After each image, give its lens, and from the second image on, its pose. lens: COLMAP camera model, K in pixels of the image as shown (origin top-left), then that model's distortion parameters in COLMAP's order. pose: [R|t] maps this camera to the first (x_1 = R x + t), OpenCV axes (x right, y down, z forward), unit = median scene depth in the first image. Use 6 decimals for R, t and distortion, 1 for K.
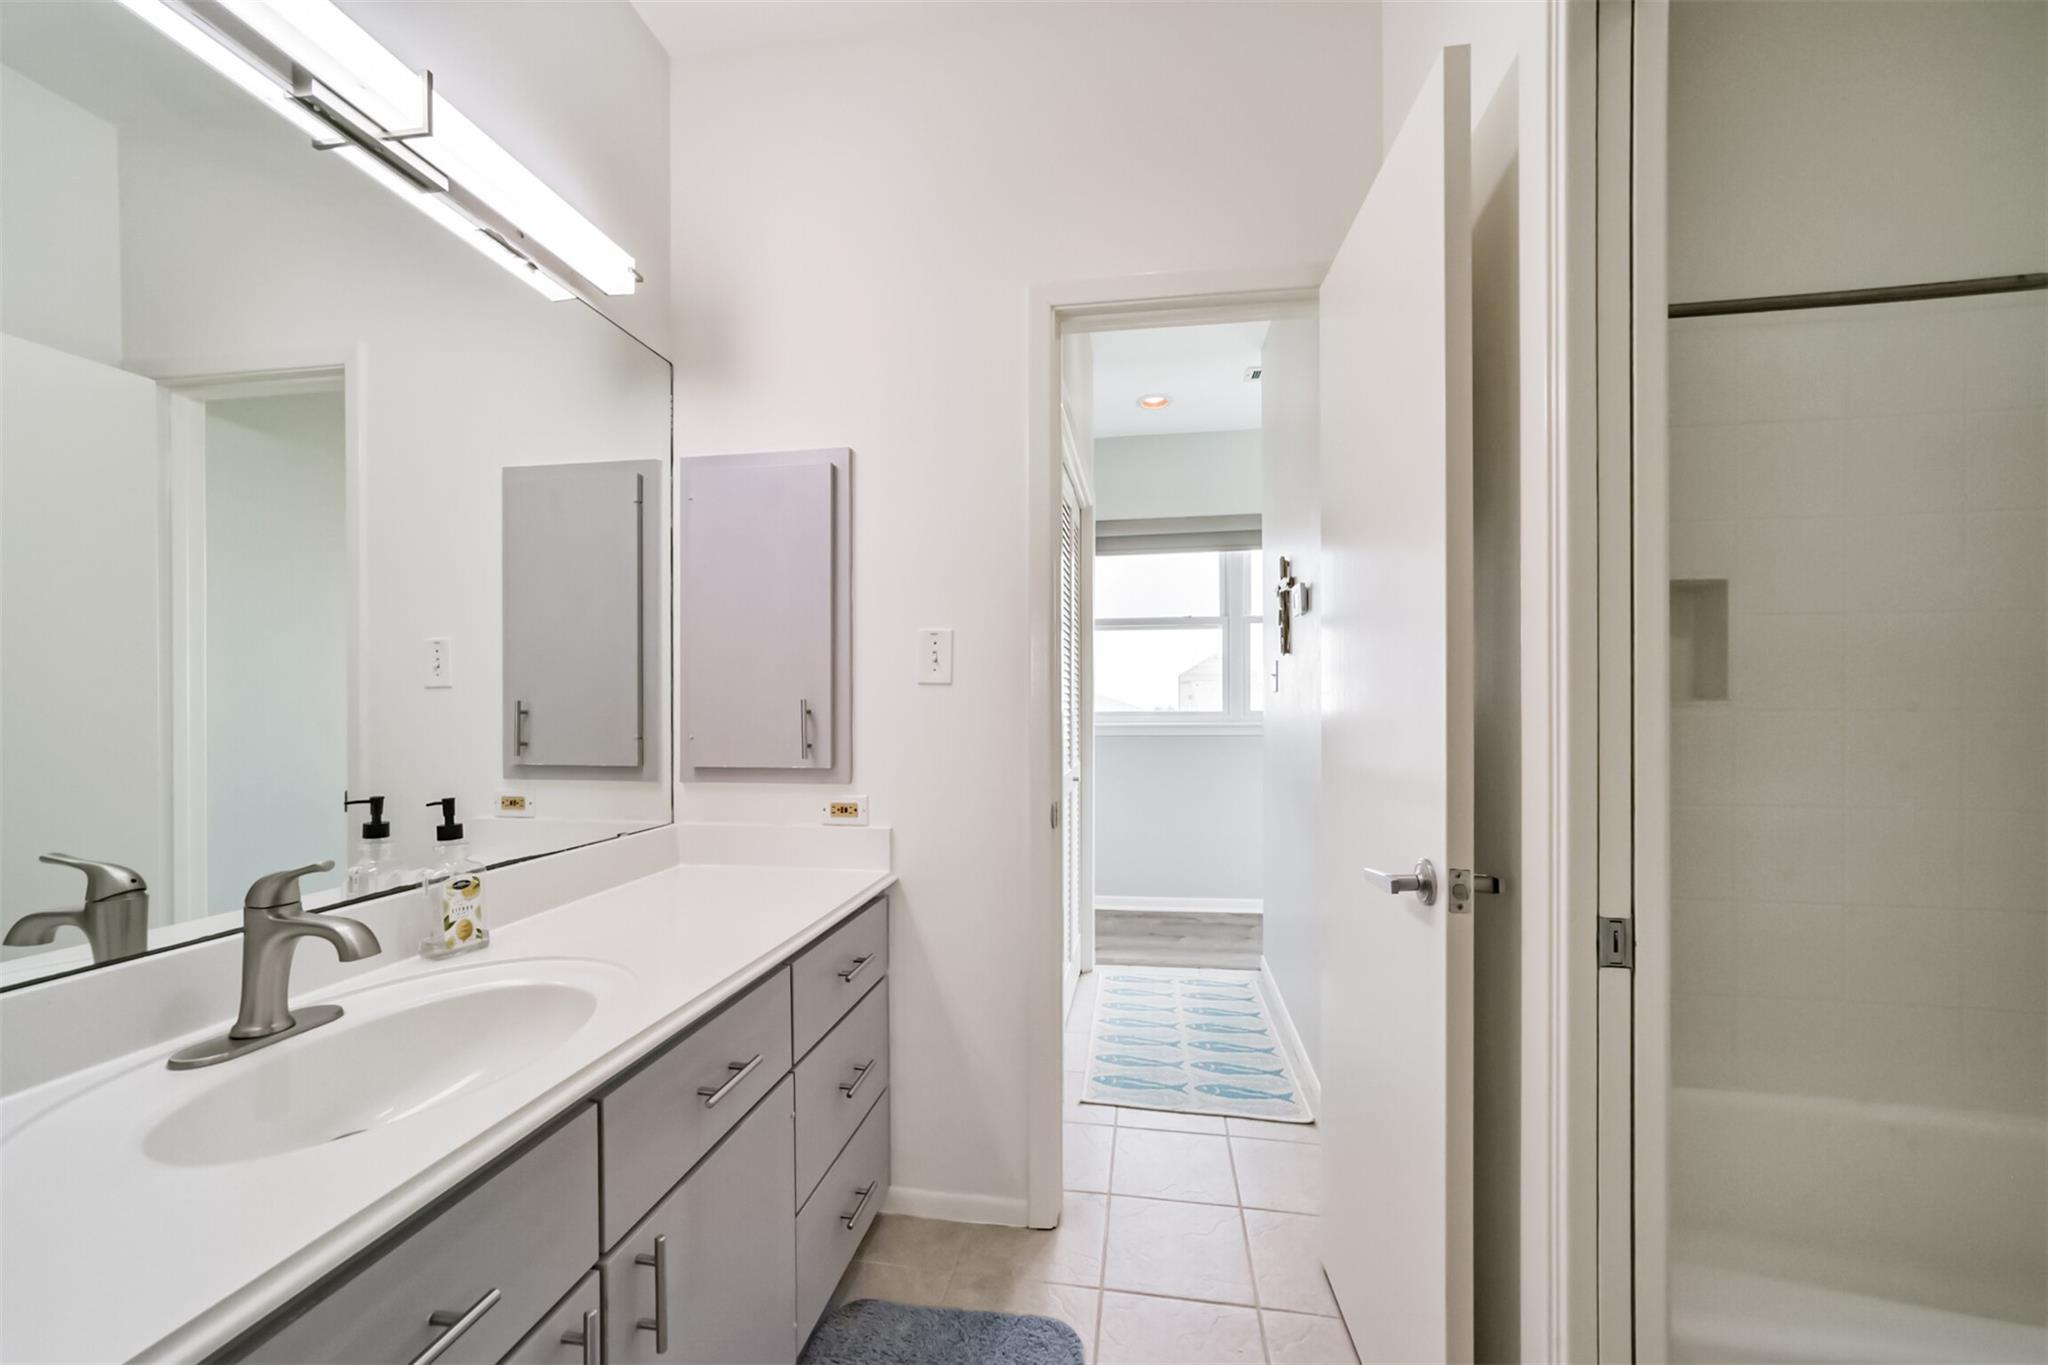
lens RADIAL K [[784.8, 0, 1019.8], [0, 784.8, 715.5], [0, 0, 1]] dist [-0.001032, -0.000043]
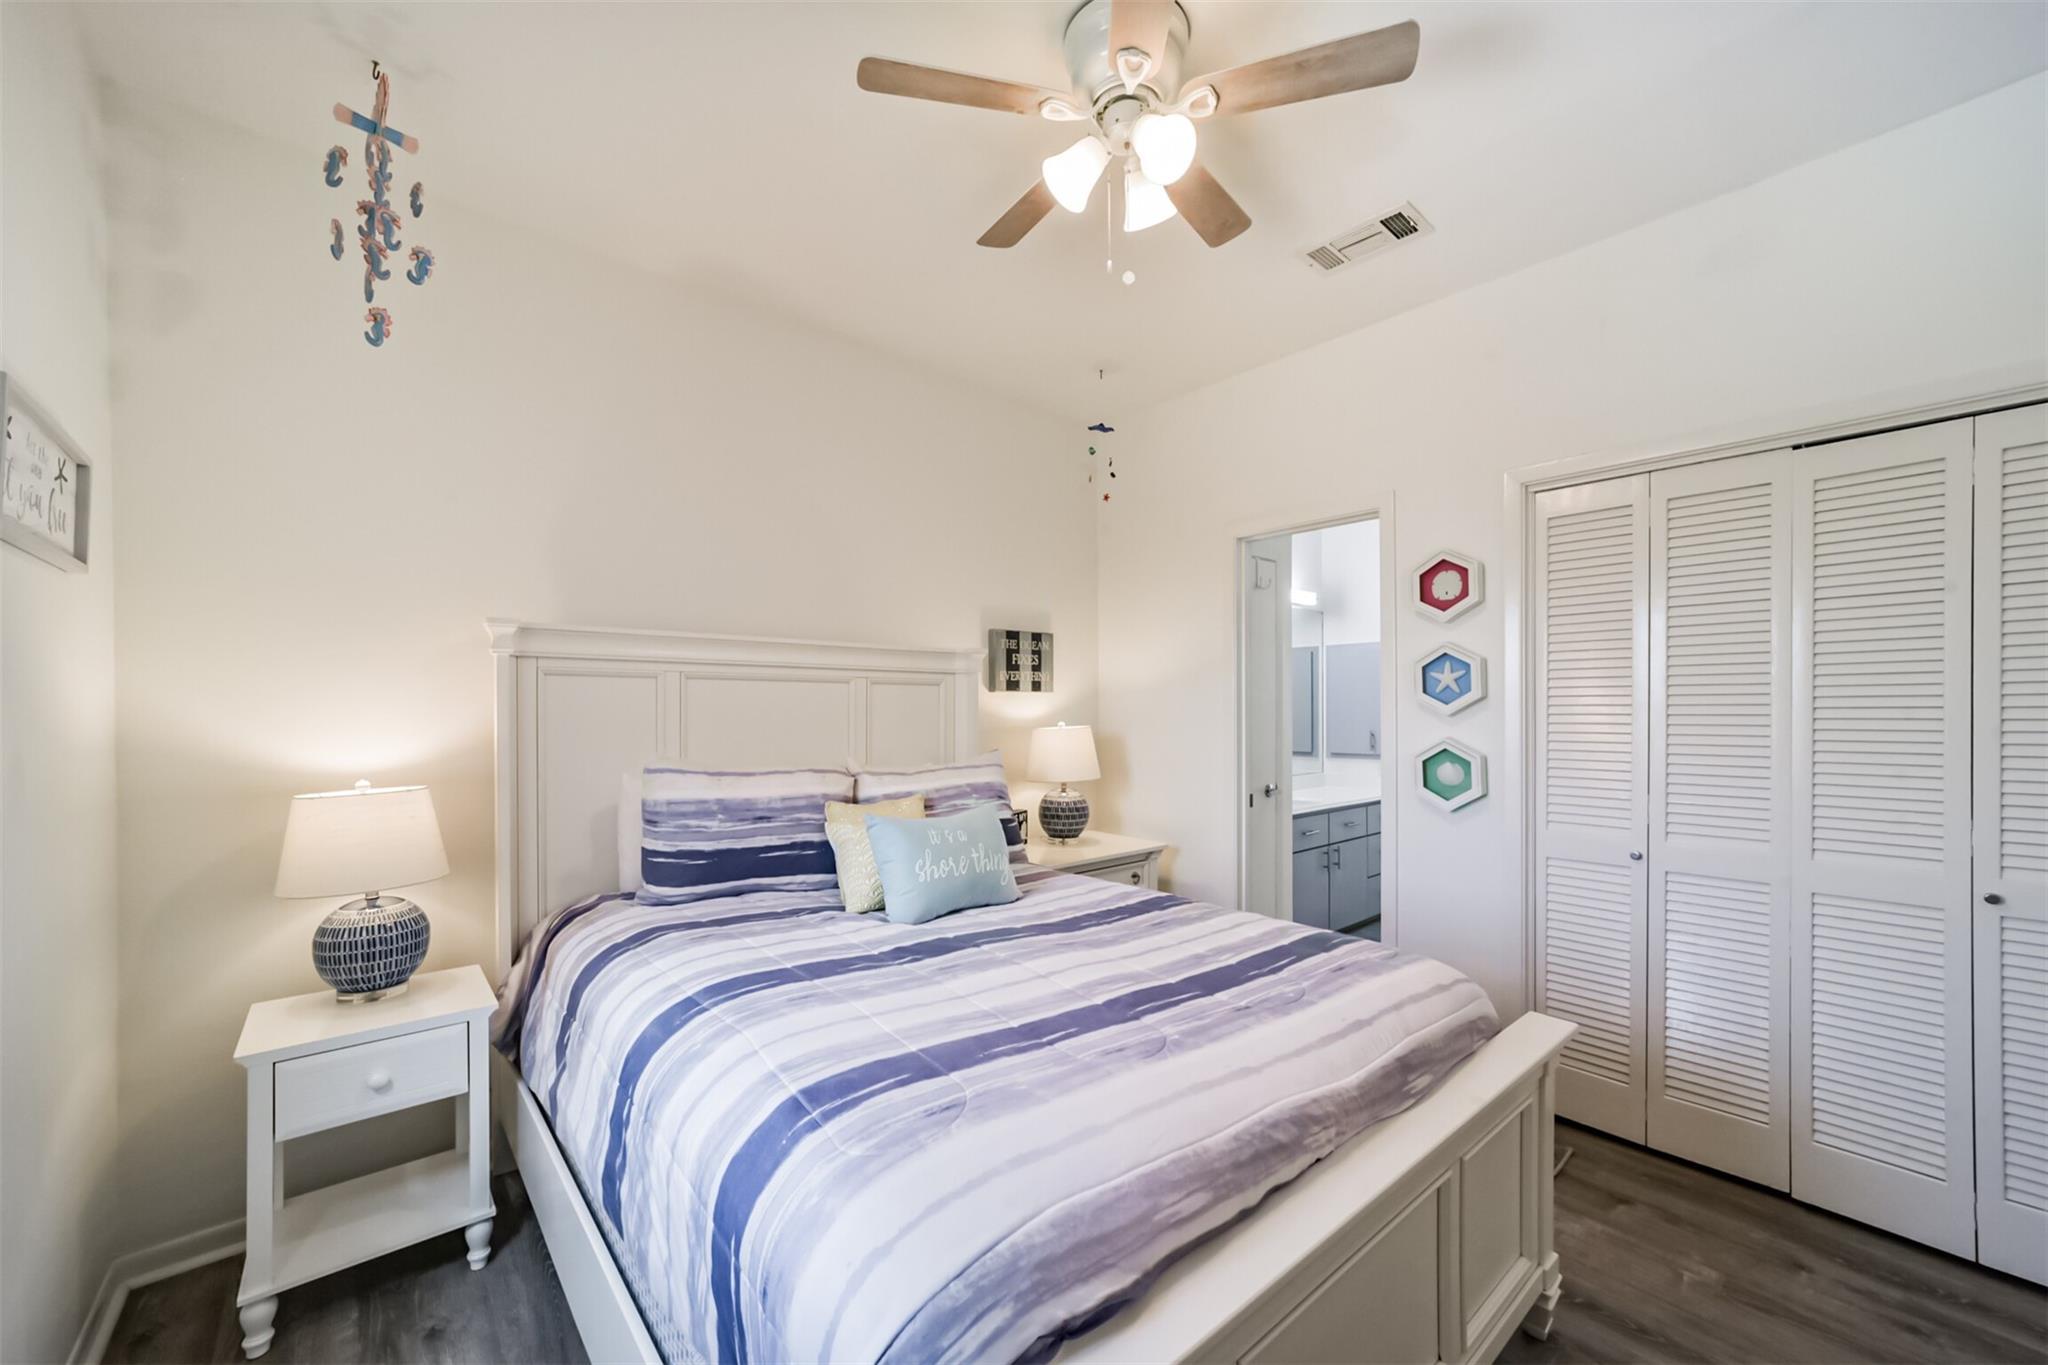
lens RADIAL K [[784.8, 0, 1019.8], [0, 784.8, 715.5], [0, 0, 1]] dist [-0.001032, -0.000043]
pose [[0.768414, 0.003792, -0.639942, 0.547300], [-0.004328, 0.999990, 0.000729, -0.067594], [0.639939, 0.002210, 0.768423, -1.935789]]
